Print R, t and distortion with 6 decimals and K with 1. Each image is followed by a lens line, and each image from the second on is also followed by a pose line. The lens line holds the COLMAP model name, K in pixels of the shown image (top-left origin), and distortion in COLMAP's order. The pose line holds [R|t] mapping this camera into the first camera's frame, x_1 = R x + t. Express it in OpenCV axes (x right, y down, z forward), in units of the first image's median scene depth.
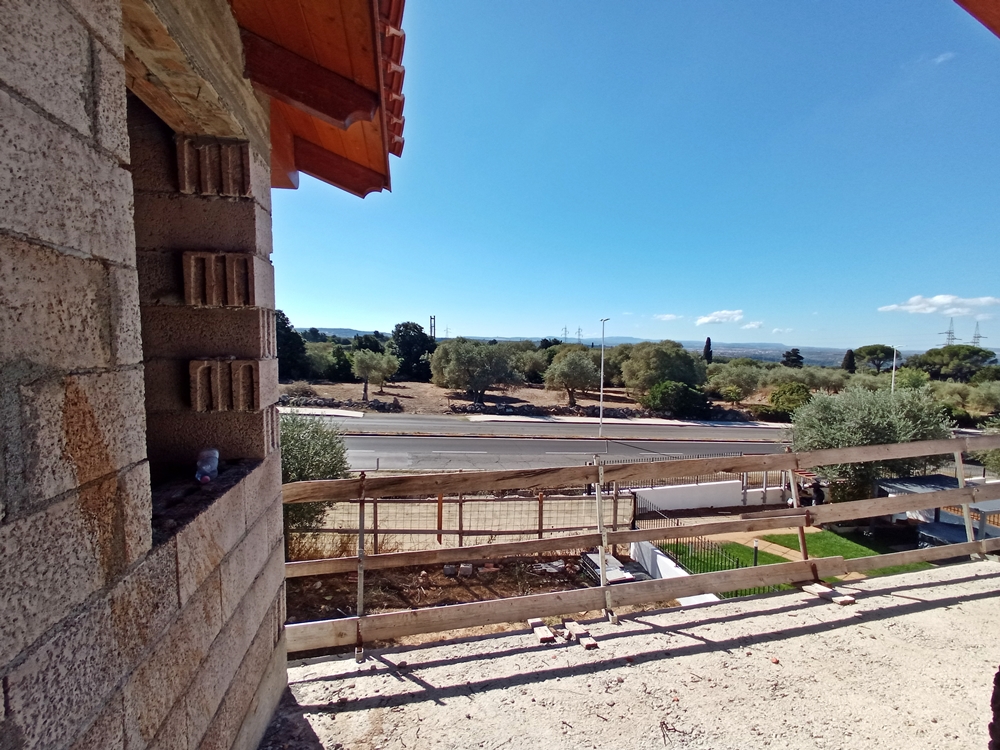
lens RADIAL K [[437.2, 0, 502.0], [0, 437.2, 383.1], [0, 0, 1]] dist [-0.016137, -0.000037]
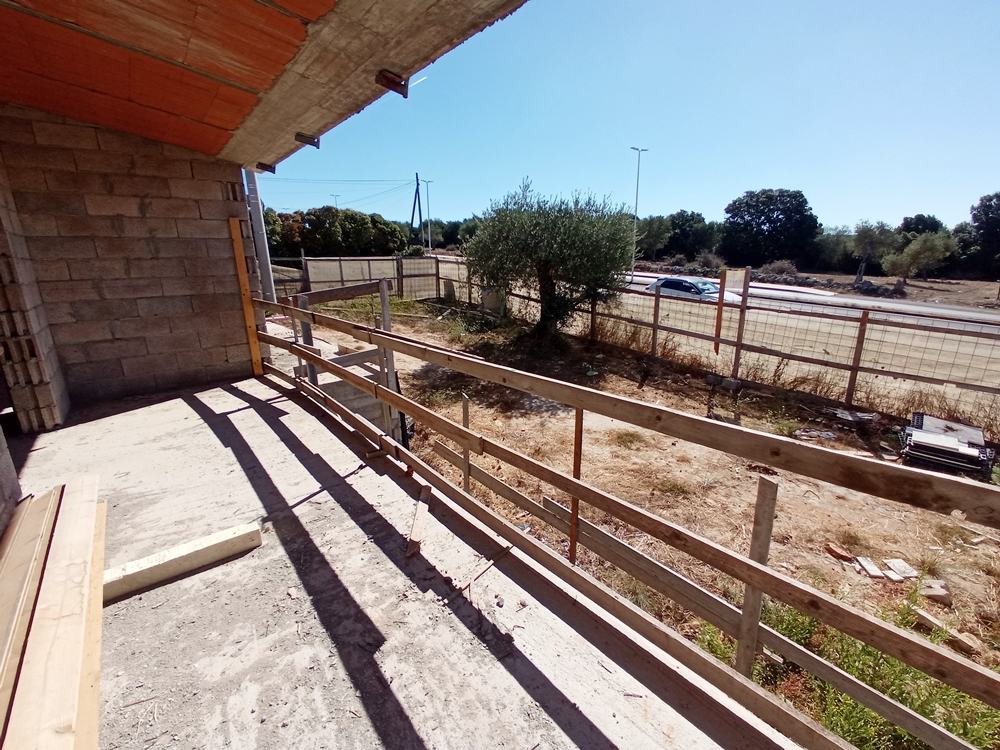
lens RADIAL K [[437.2, 0, 502.0], [0, 437.2, 383.1], [0, 0, 1]] dist [-0.016137, -0.000037]
pose [[0.450170, 0.227995, -0.863345, 0.453416], [-0.047143, 0.971574, 0.231995, 0.238979], [0.891698, -0.063737, 0.448122, 0.192809]]
